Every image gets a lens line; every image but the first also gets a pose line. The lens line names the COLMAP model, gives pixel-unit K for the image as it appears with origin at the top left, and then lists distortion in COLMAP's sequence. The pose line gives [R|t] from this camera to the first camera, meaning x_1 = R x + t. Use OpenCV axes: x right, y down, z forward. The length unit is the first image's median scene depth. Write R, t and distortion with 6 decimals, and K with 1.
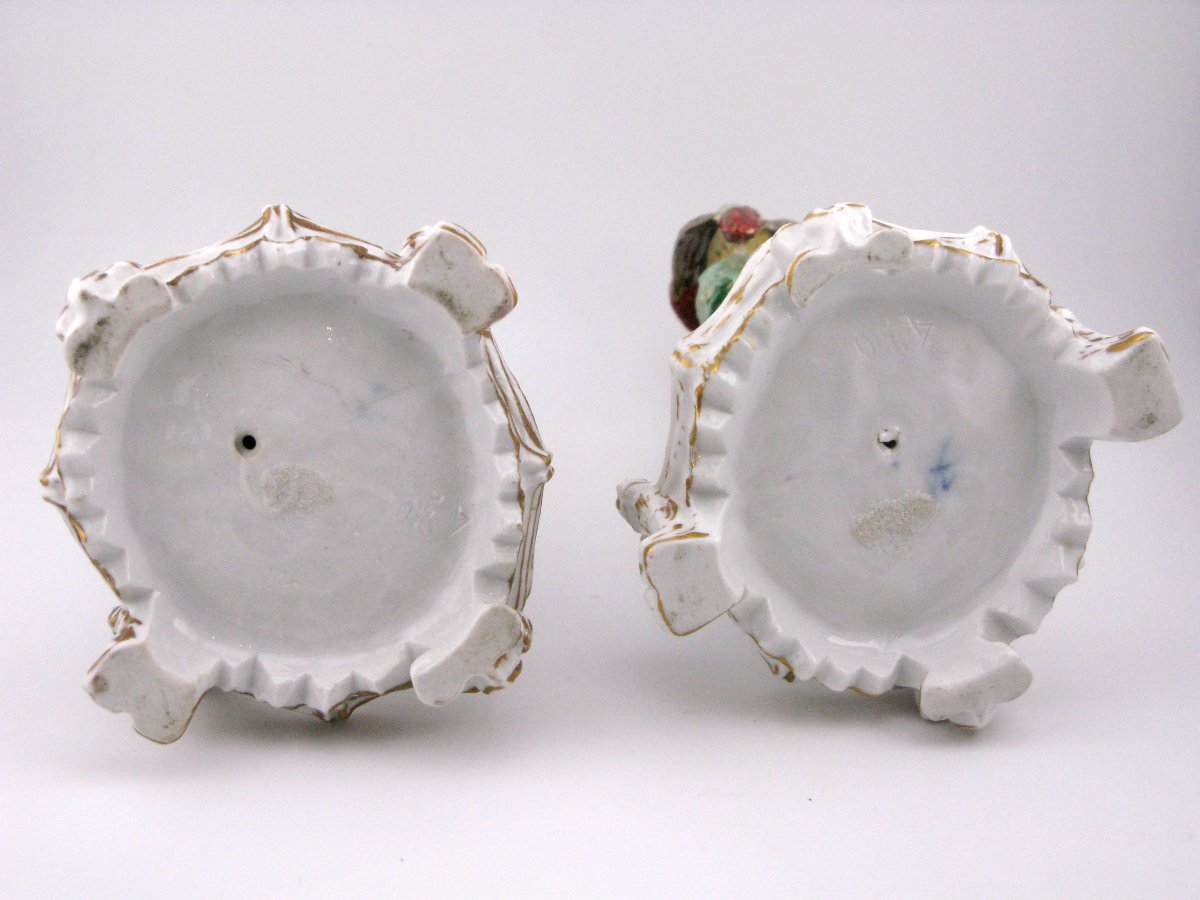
lens RADIAL K [[1700.1, 0, 601.6], [0, 1700.1, 448.1], [0, 0, 1]] dist [-0.174697, 0.000000]
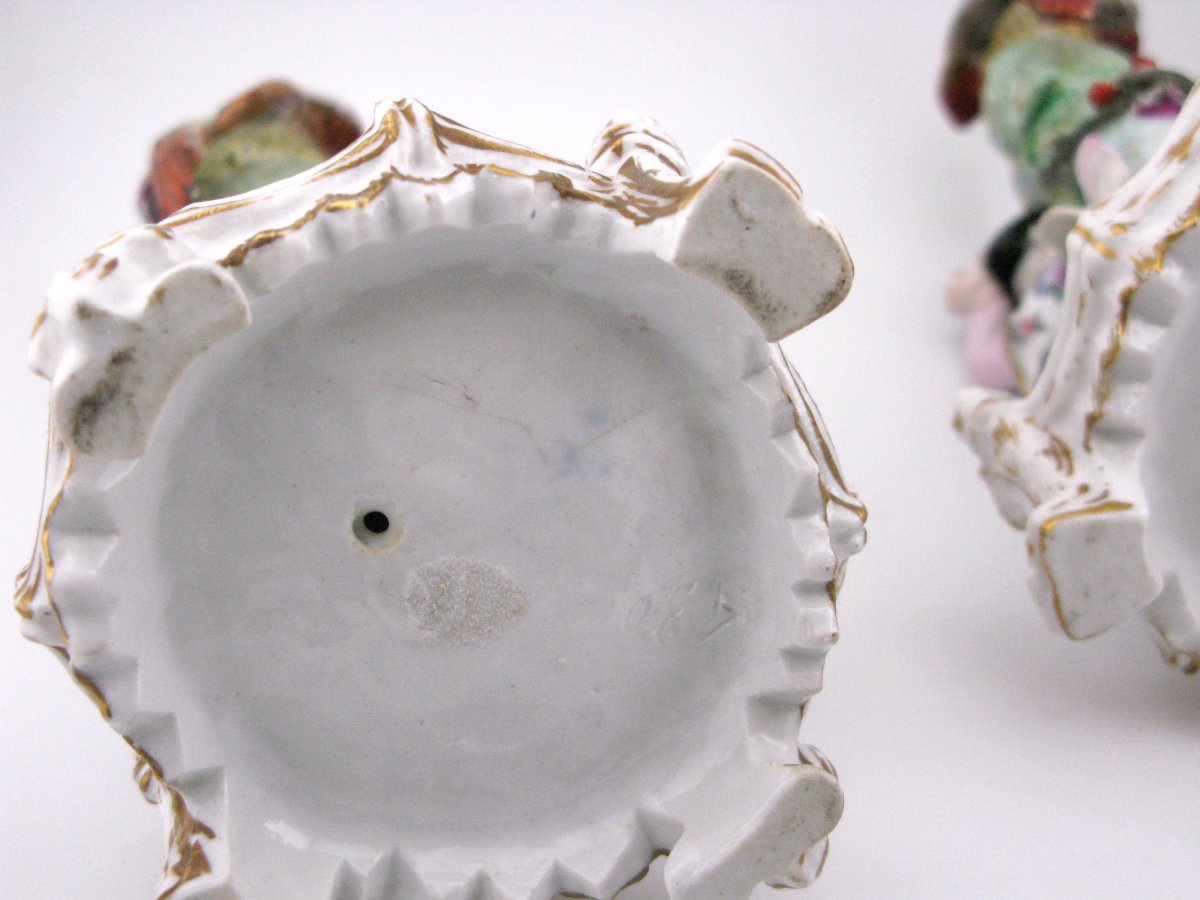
lens RADIAL K [[1700.1, 0, 597.8], [0, 1700.1, 453.1], [0, 0, 1]] dist [-0.174697, 0.000000]
pose [[0.997299, -0.037555, 0.063127, -0.172675], [0.026326, 0.985071, 0.170121, -0.126423], [-0.068574, -0.167999, 0.983399, 0.435356]]
